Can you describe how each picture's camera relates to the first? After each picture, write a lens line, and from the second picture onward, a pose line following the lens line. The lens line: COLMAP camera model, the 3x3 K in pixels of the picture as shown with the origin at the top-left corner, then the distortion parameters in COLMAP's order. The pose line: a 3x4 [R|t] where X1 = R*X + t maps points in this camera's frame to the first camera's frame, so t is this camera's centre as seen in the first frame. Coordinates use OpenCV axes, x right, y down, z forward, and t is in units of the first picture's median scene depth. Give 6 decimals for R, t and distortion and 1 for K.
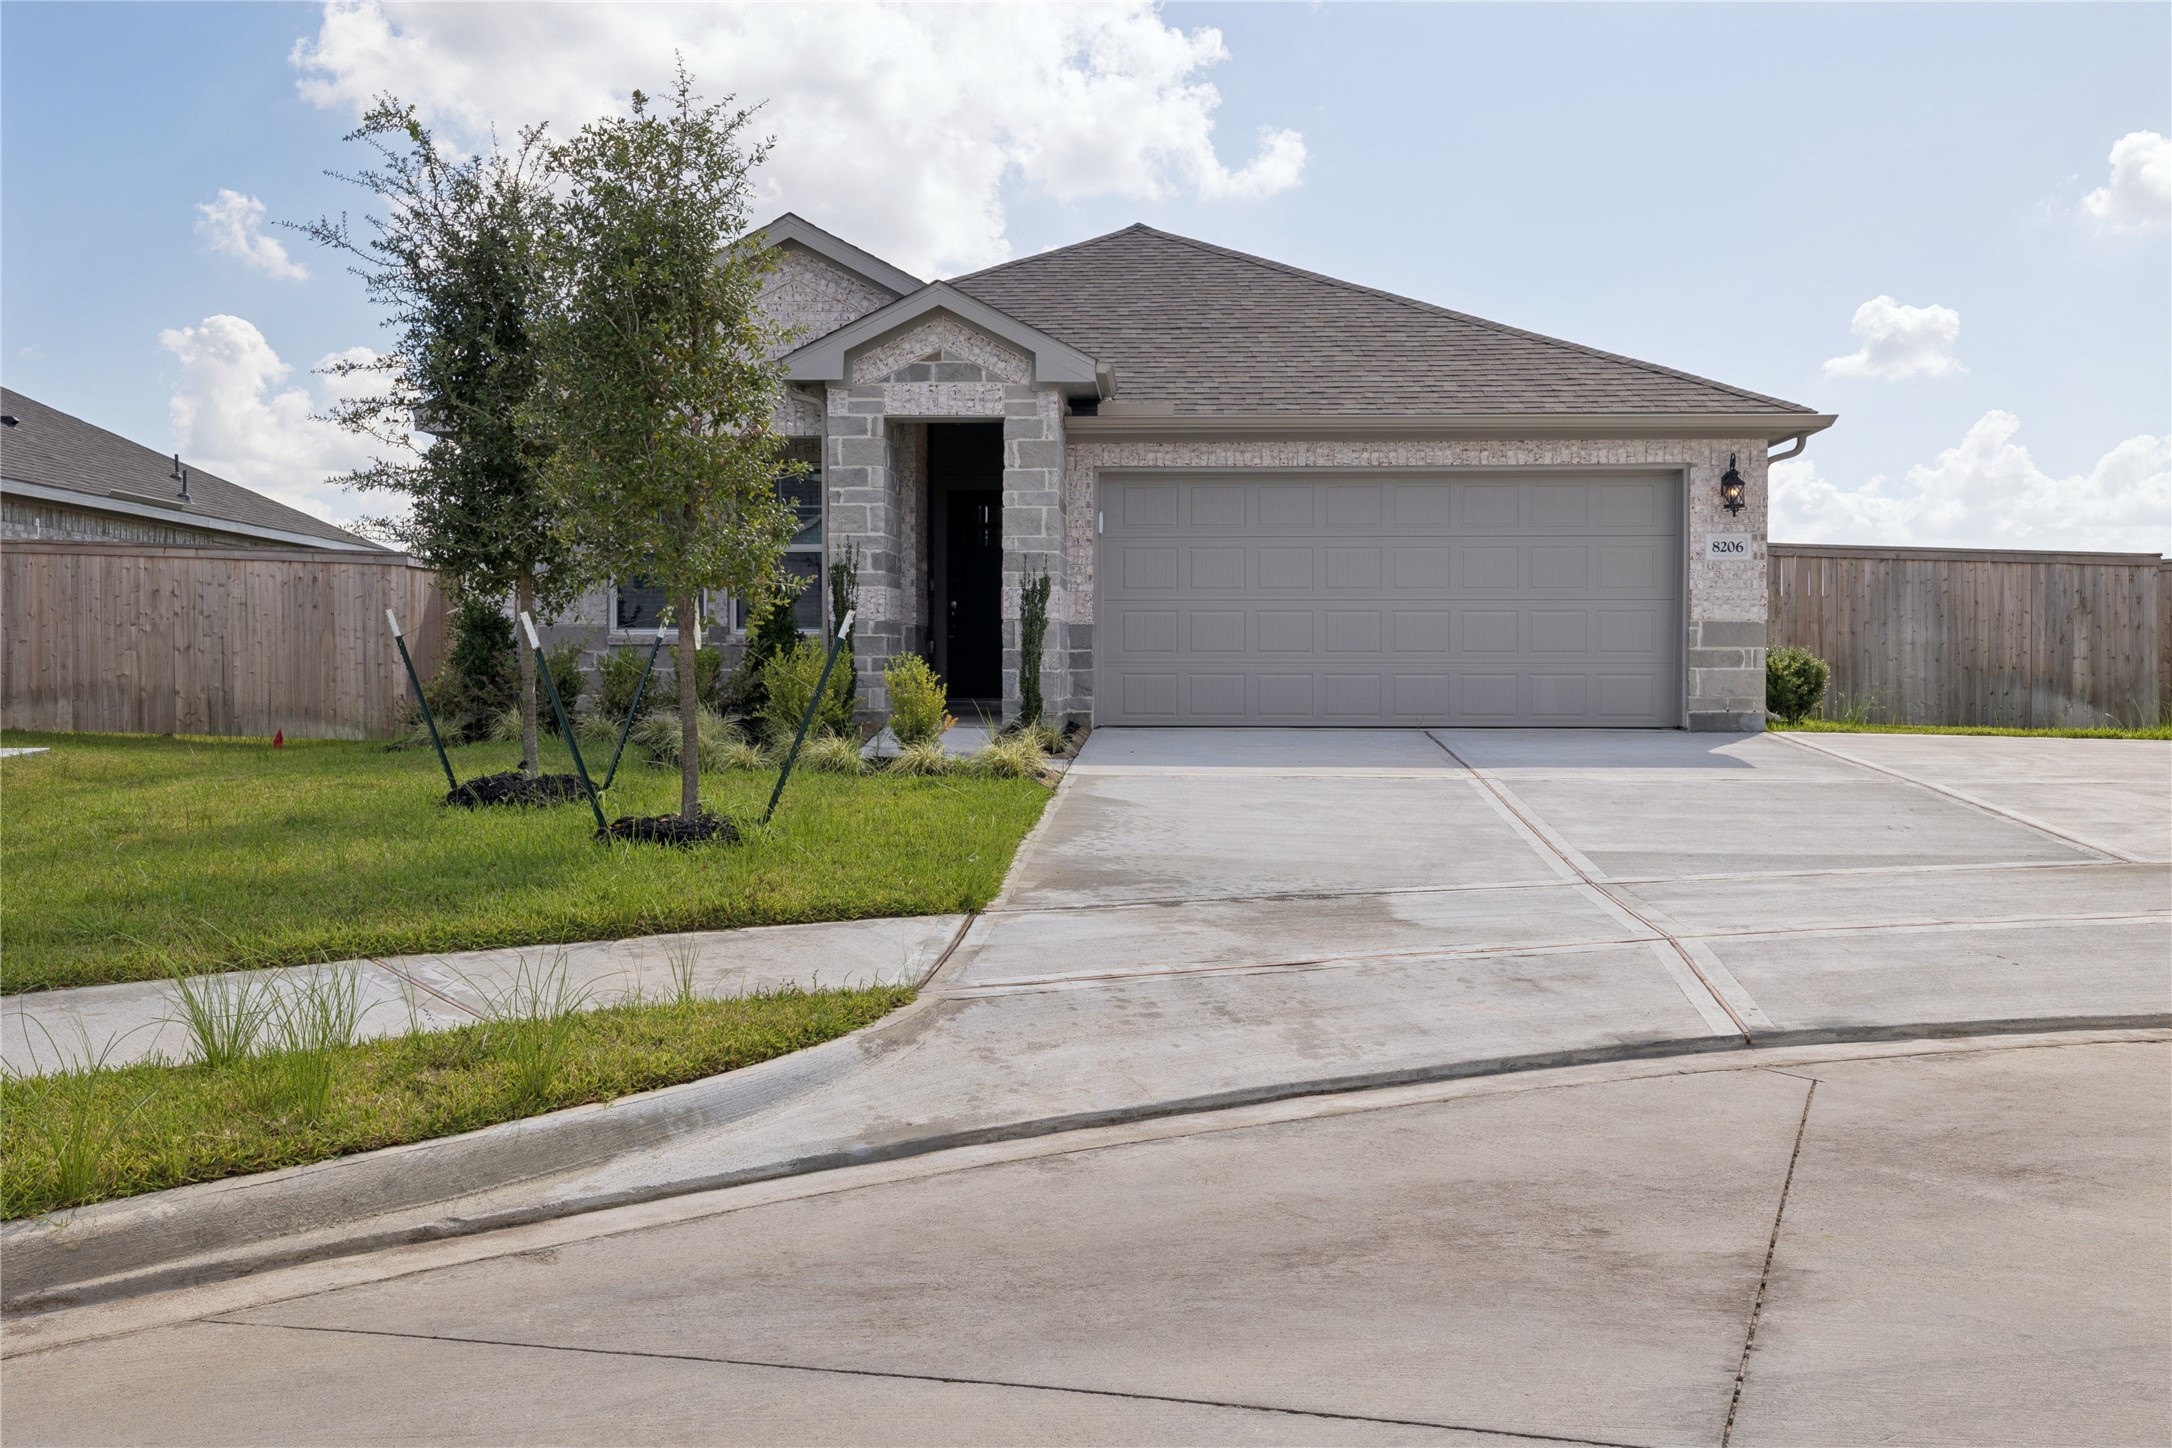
lens RADIAL K [[2029.3, 0, 1086.4], [0, 2029.3, 744.3], [0, 0, 1]] dist [0.024408, 0.000000]
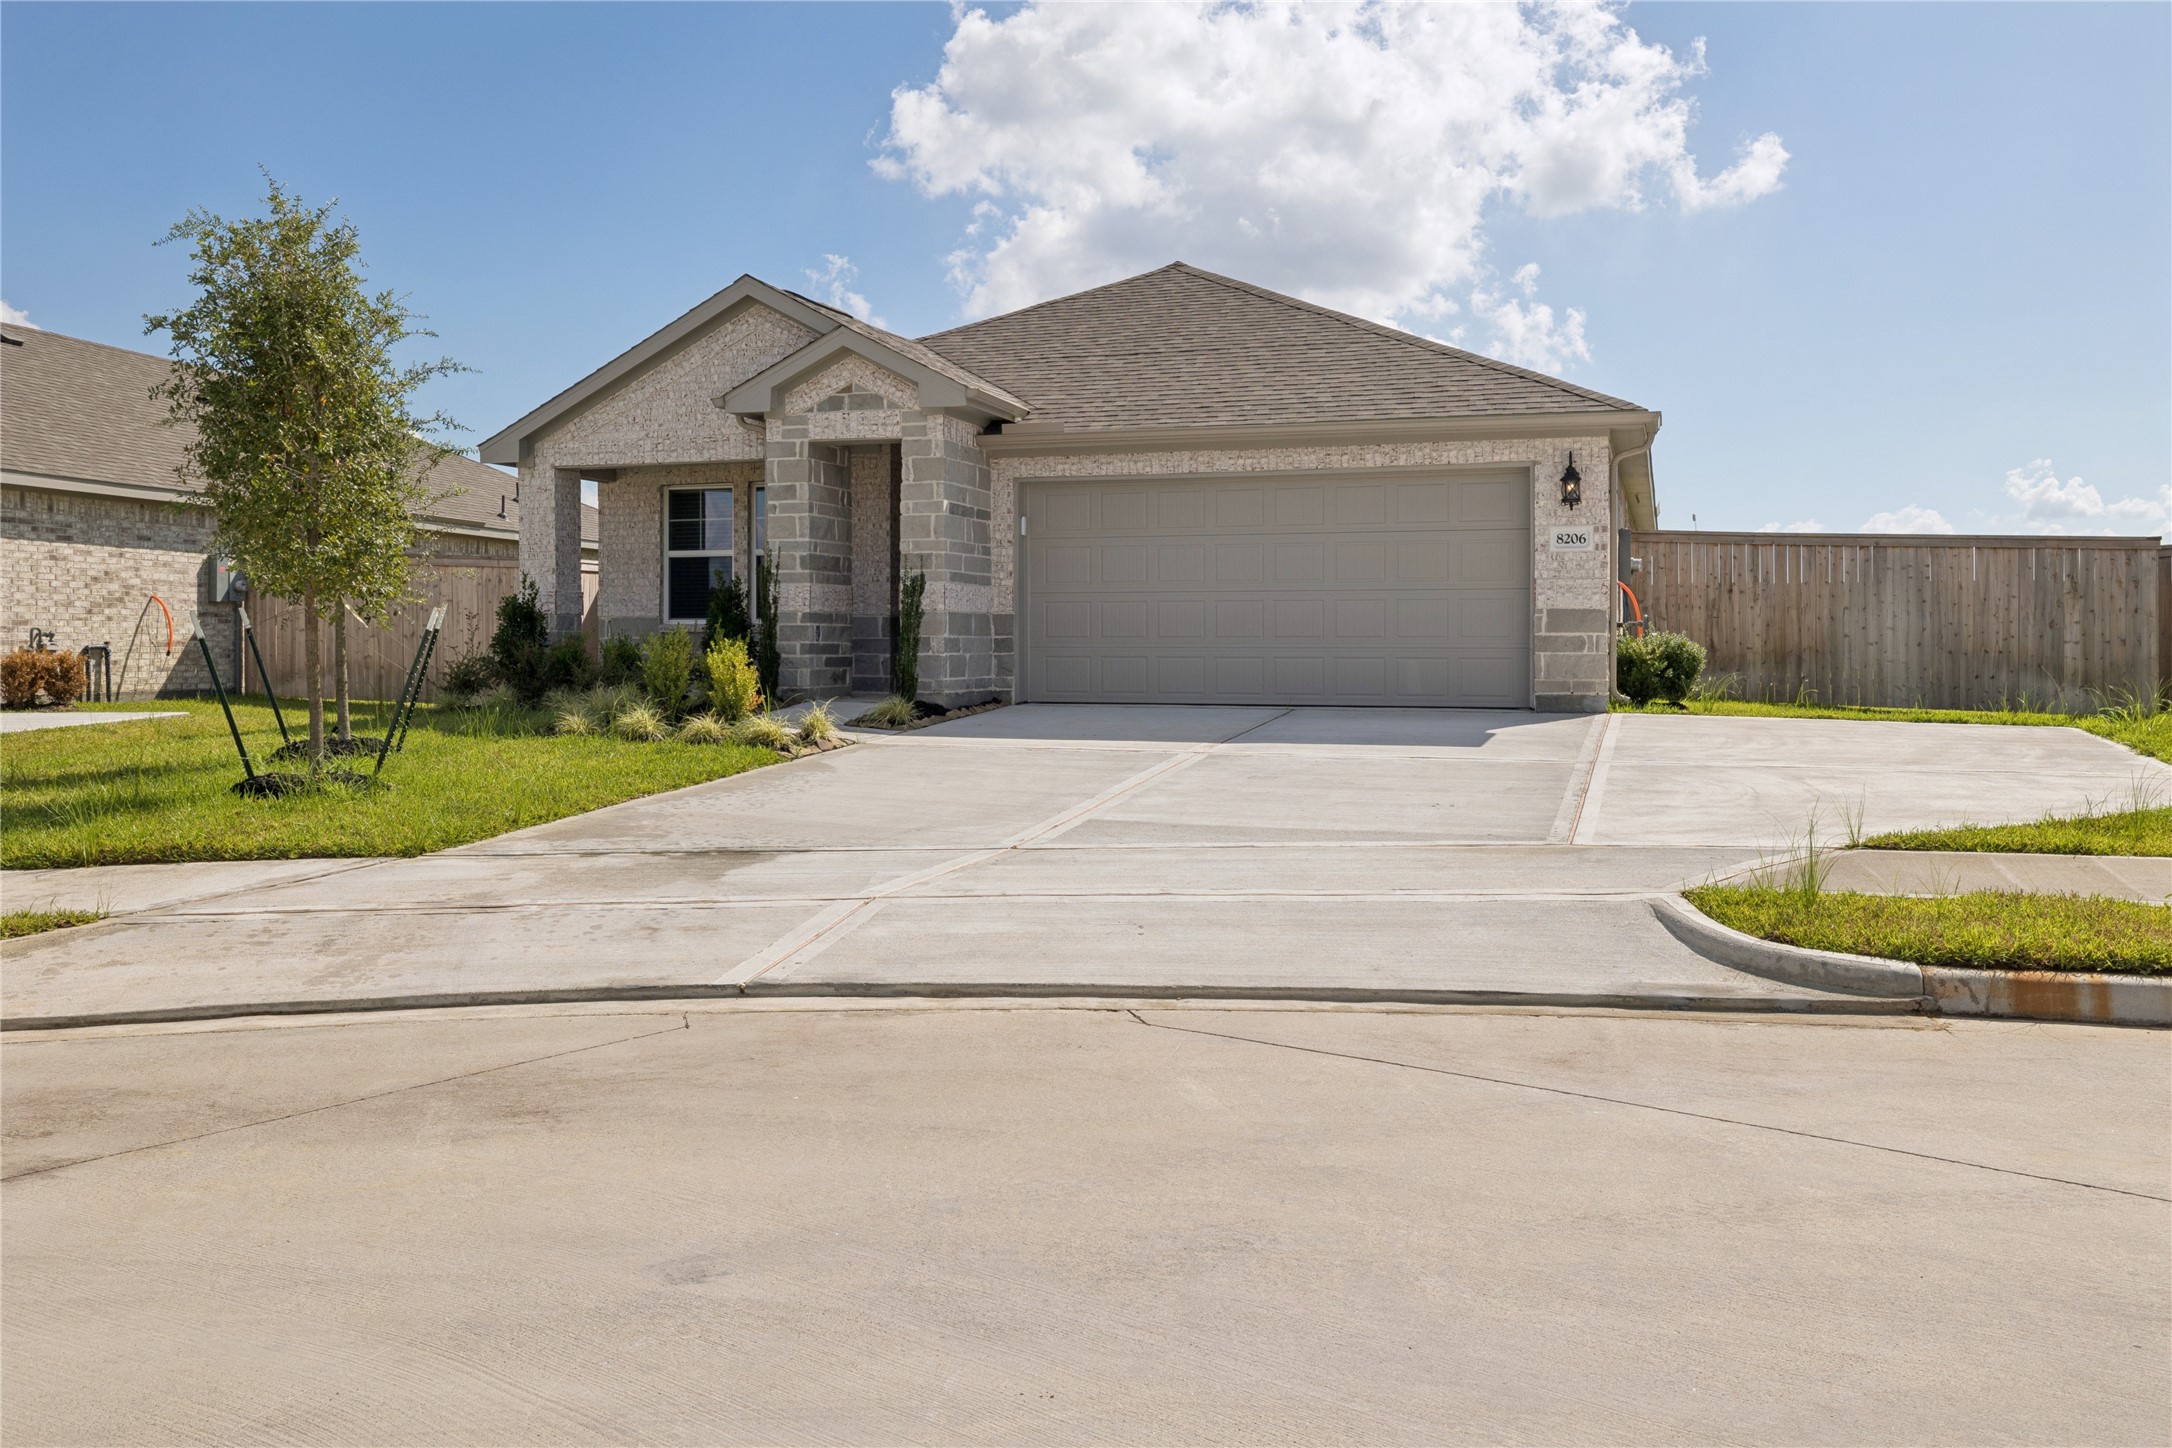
lens RADIAL K [[1786.7, 0, 1081.6], [0, 1786.7, 709.4], [0, 0, 1]] dist [0.010521, -0.024659]
pose [[0.962722, 0.010425, -0.270292, 0.321678], [-0.010529, 0.999944, 0.001066, -0.006493], [0.270288, 0.001819, 0.962778, 0.033582]]
